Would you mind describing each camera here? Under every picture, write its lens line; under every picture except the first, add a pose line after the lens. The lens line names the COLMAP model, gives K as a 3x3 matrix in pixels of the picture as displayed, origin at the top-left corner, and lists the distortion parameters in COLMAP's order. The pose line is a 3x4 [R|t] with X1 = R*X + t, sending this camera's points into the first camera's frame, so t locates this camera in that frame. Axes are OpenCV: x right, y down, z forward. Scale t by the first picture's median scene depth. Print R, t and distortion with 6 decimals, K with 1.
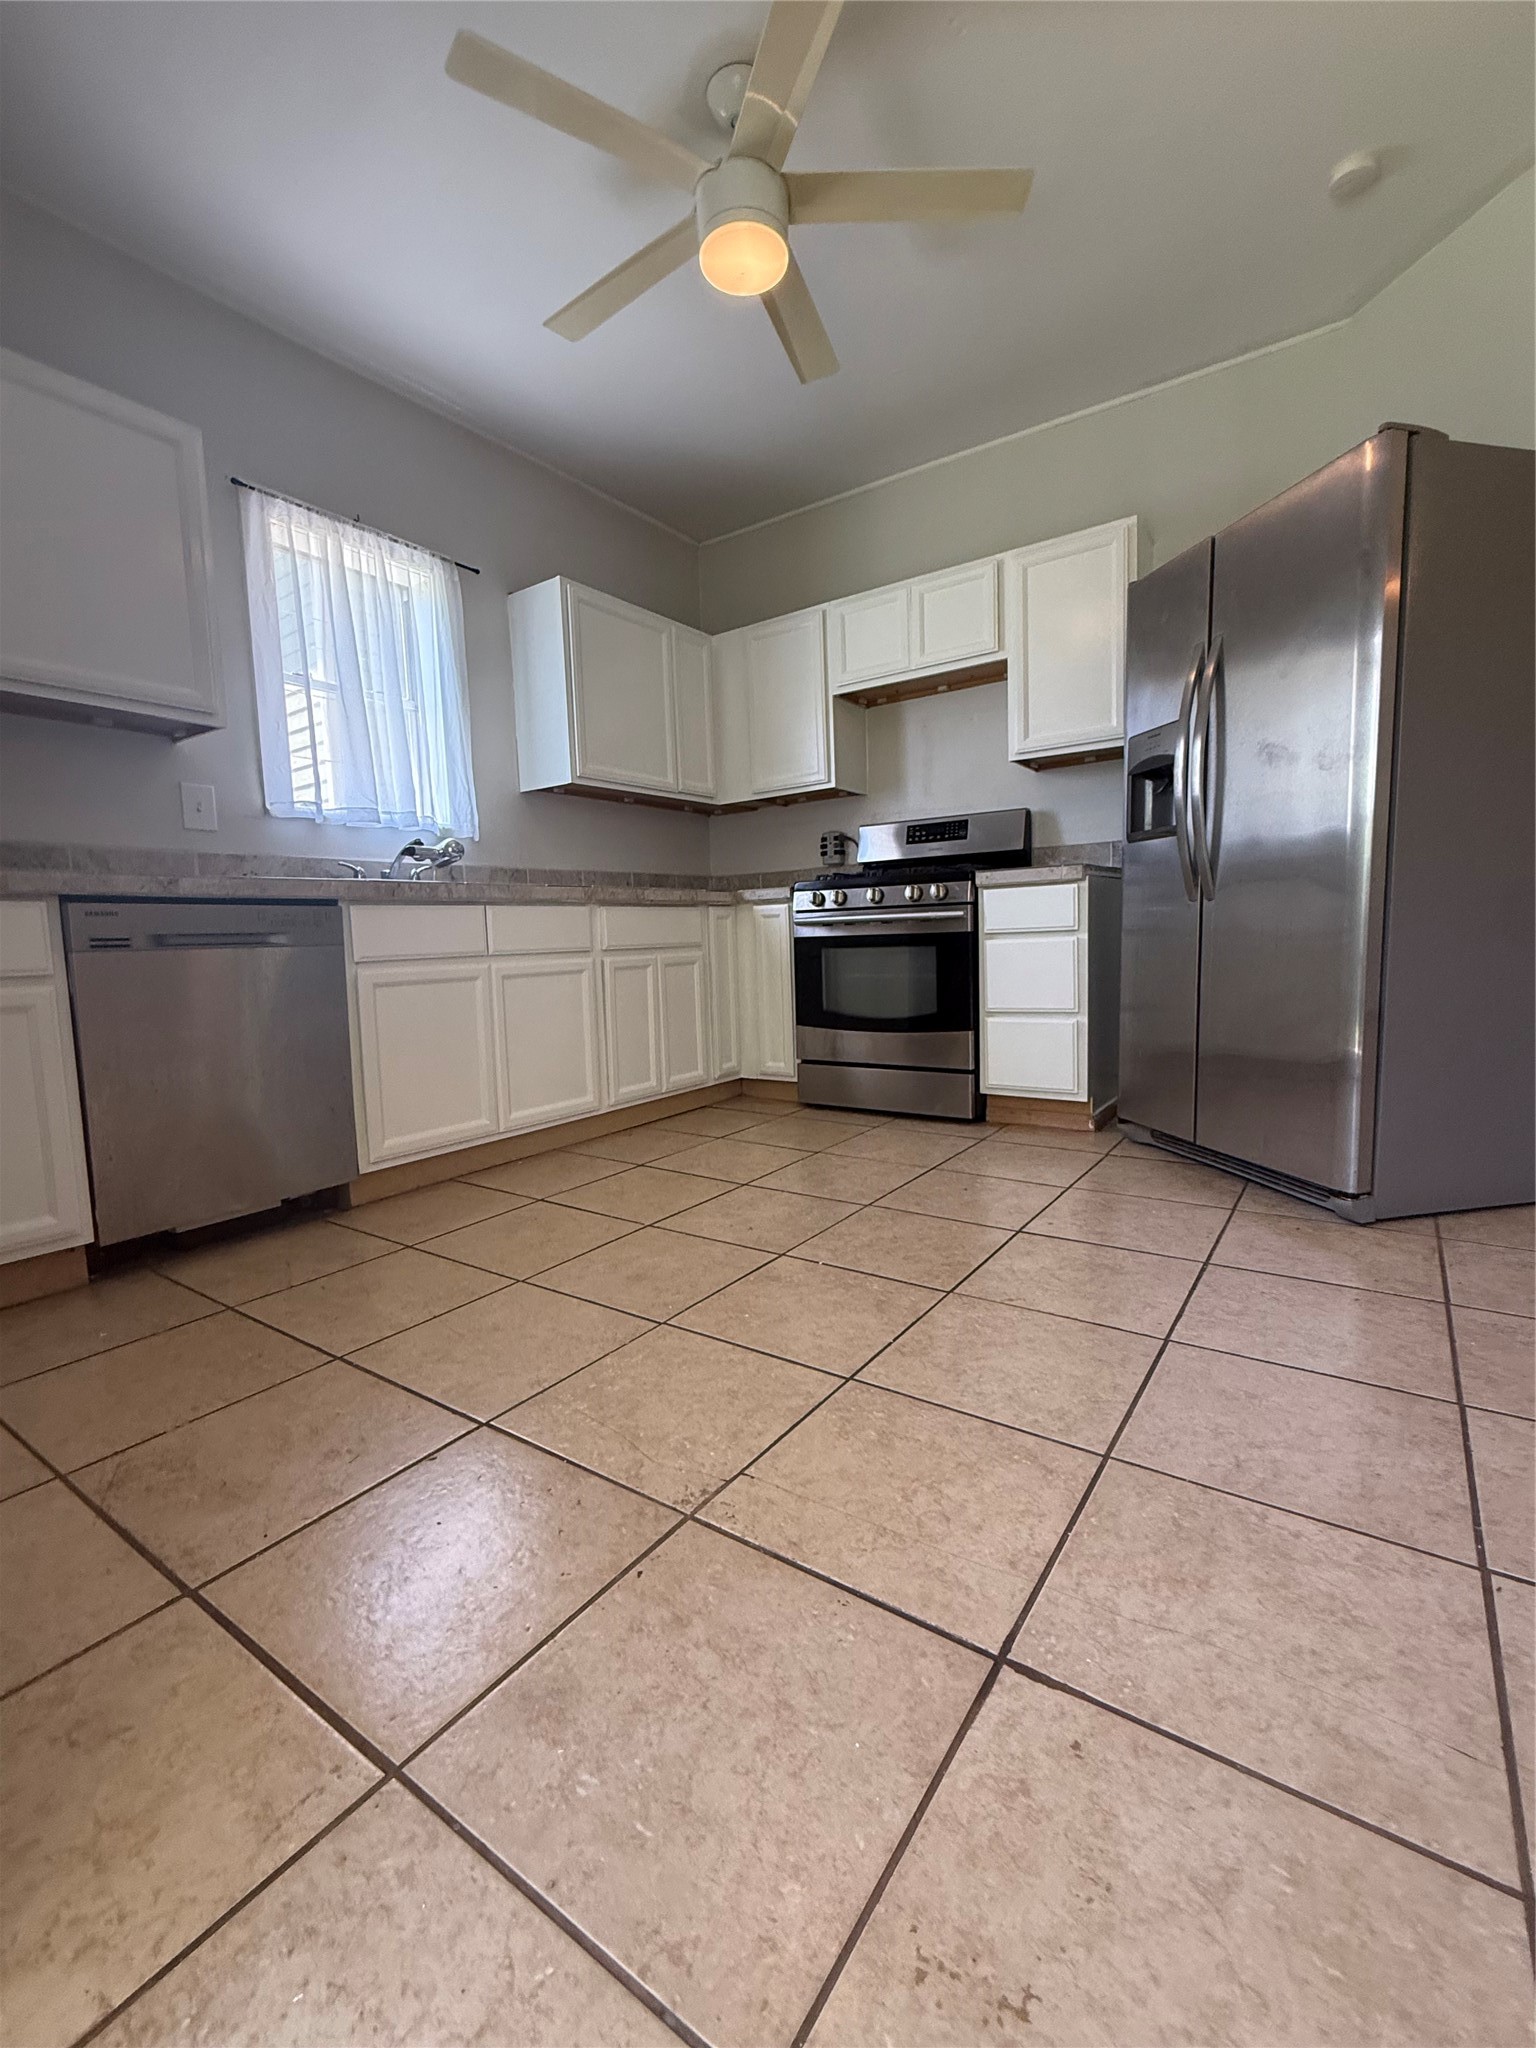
lens RADIAL K [[886.8, 0, 764.9], [0, 886.8, 1028.7], [0, 0, 1]] dist [0.001923, -0.000004]
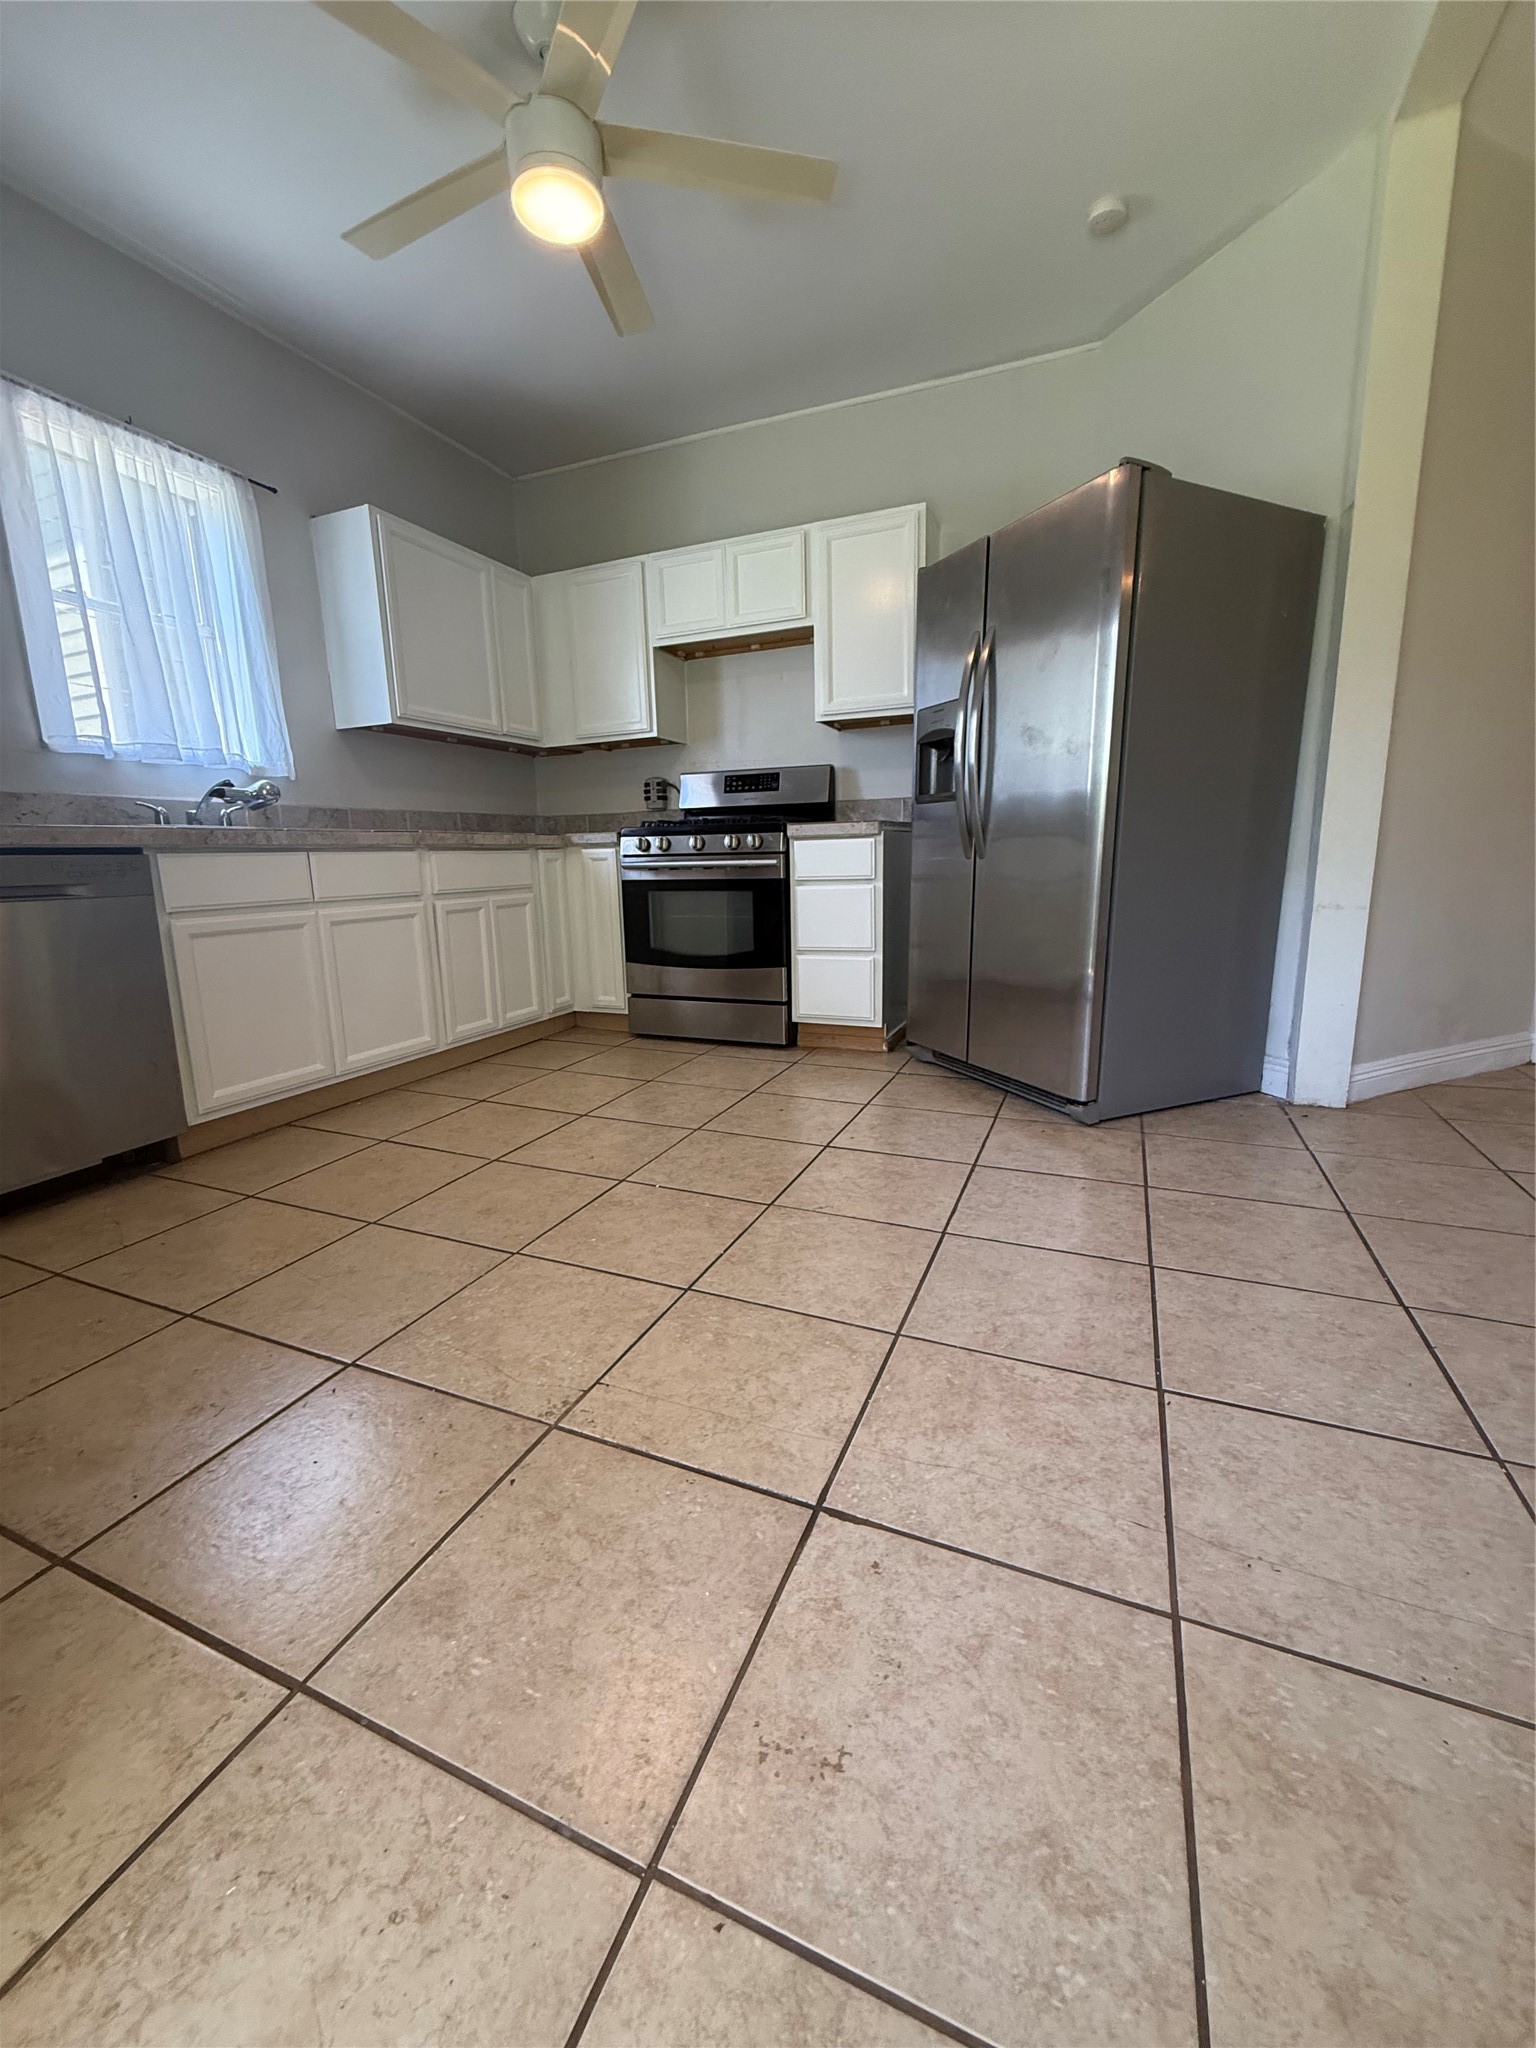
lens RADIAL K [[819.1, 0, 764.2], [0, 819.1, 1023.5], [0, 0, 1]] dist [-0.000332, 0.000653]
pose [[0.978247, -0.028586, 0.205463, -0.016514], [0.009590, 0.995633, 0.092860, -0.048661], [-0.207220, -0.088869, 0.974250, -0.030899]]
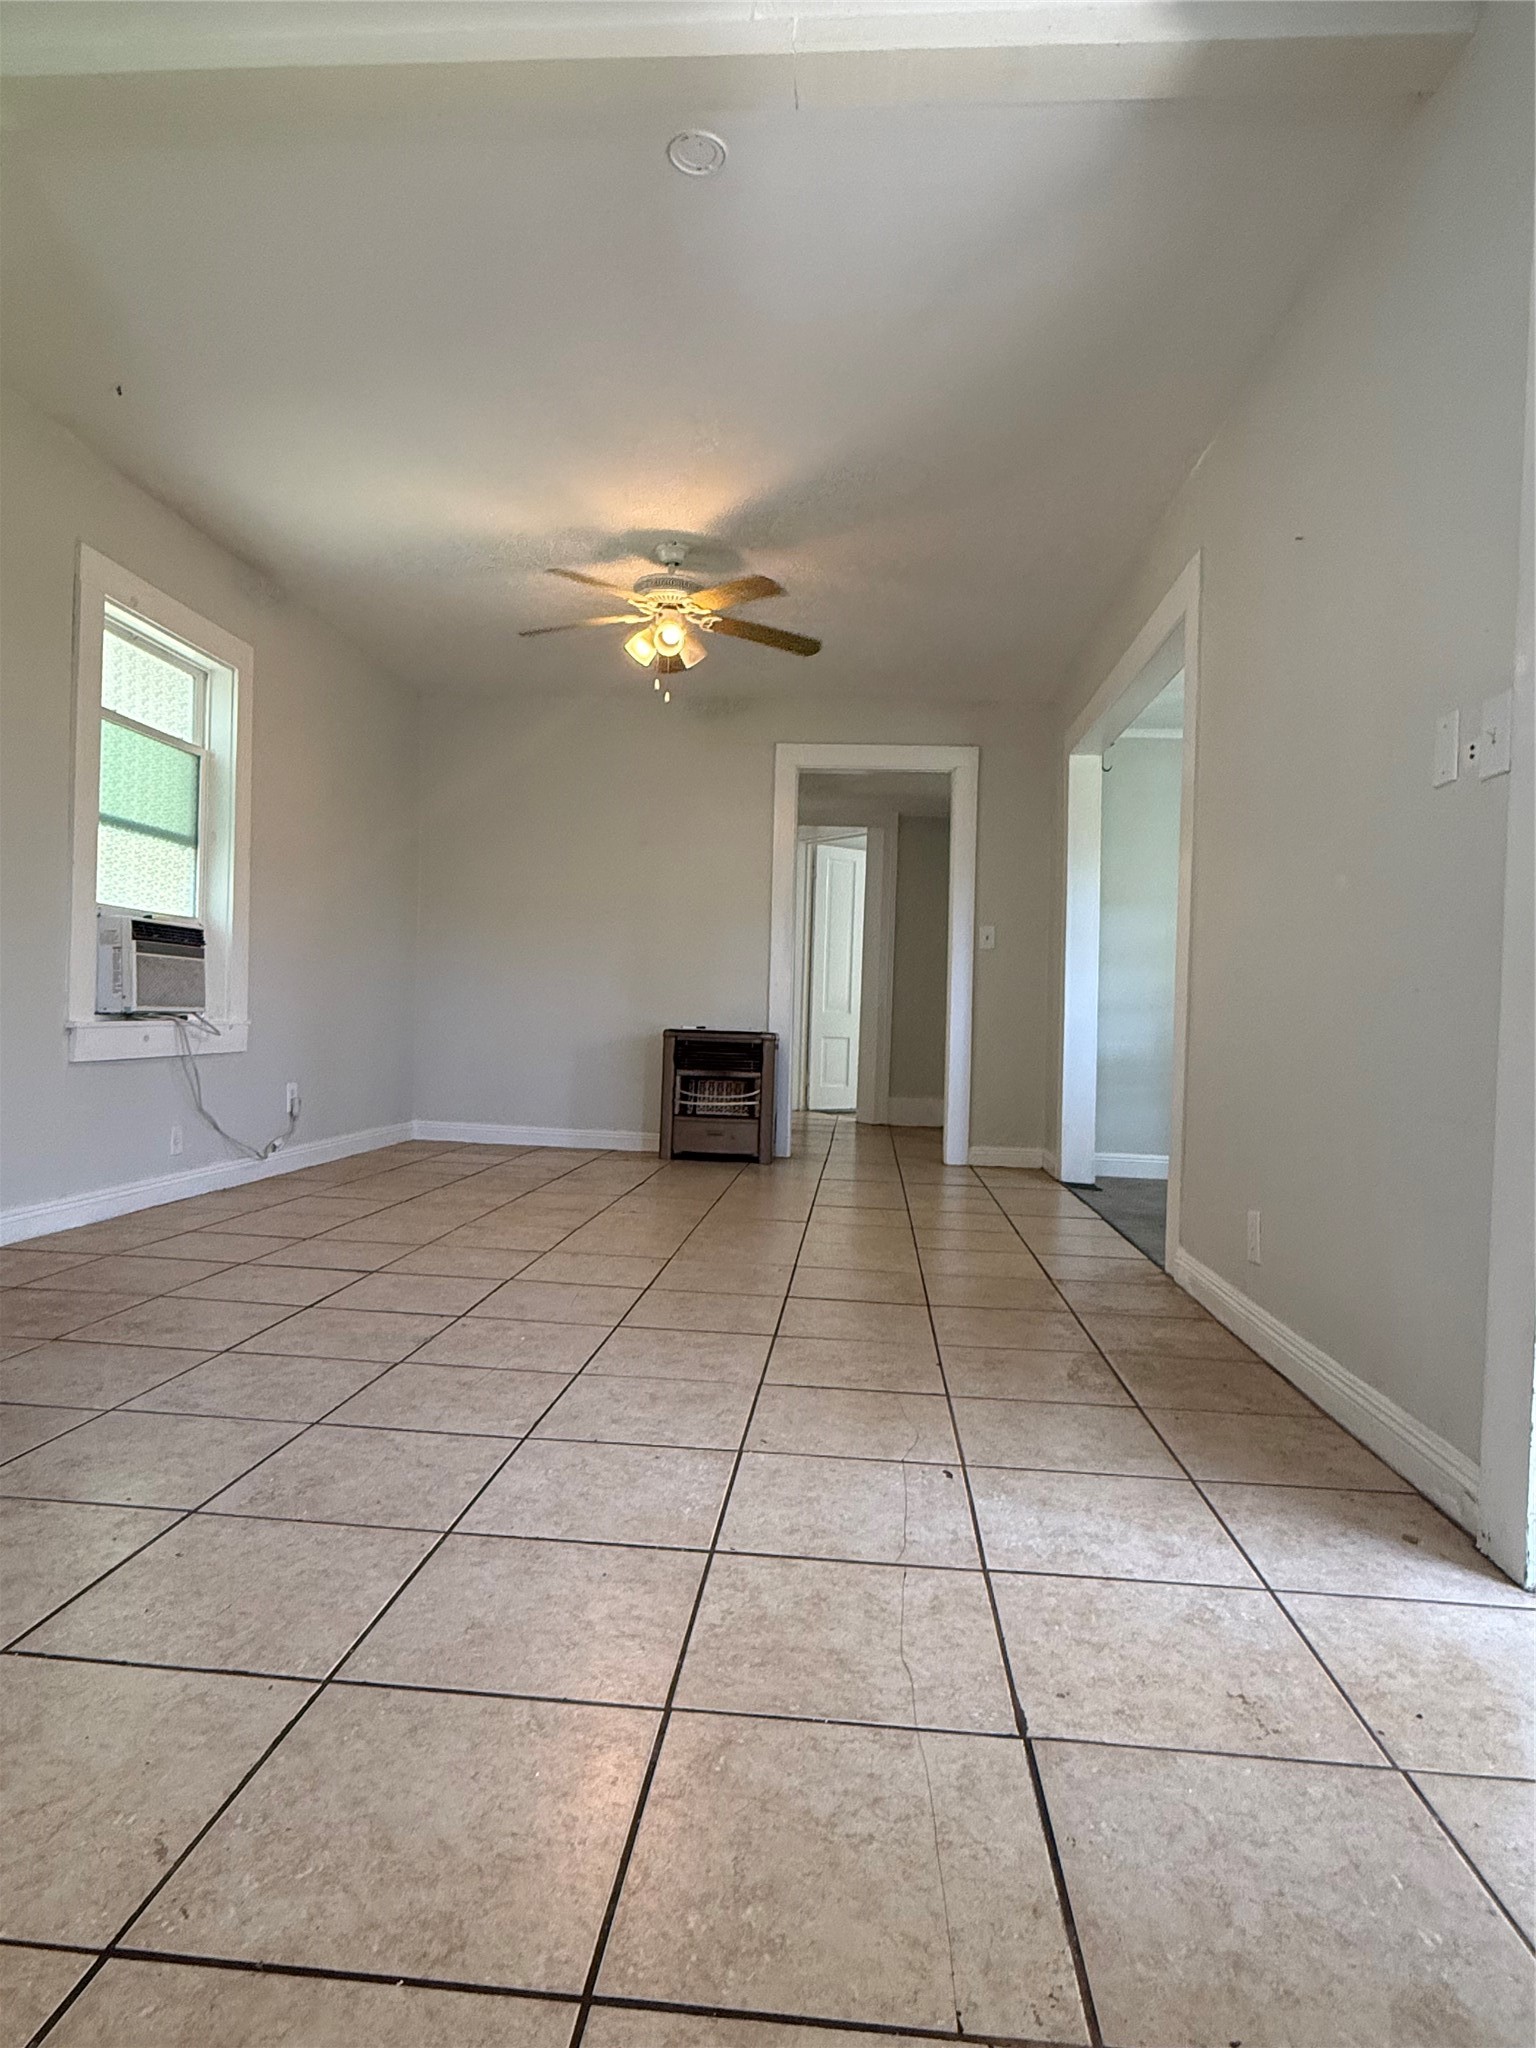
lens RADIAL K [[1176.2, 0, 768.8], [0, 1176.2, 1026.6], [0, 0, 1]] dist [-0.004605, -0.000686]
pose [[-0.512940, 0.012246, 0.858337, -0.520665], [0.076141, 0.996606, 0.031283, -0.156367], [-0.855041, 0.081401, -0.512131, 1.199347]]
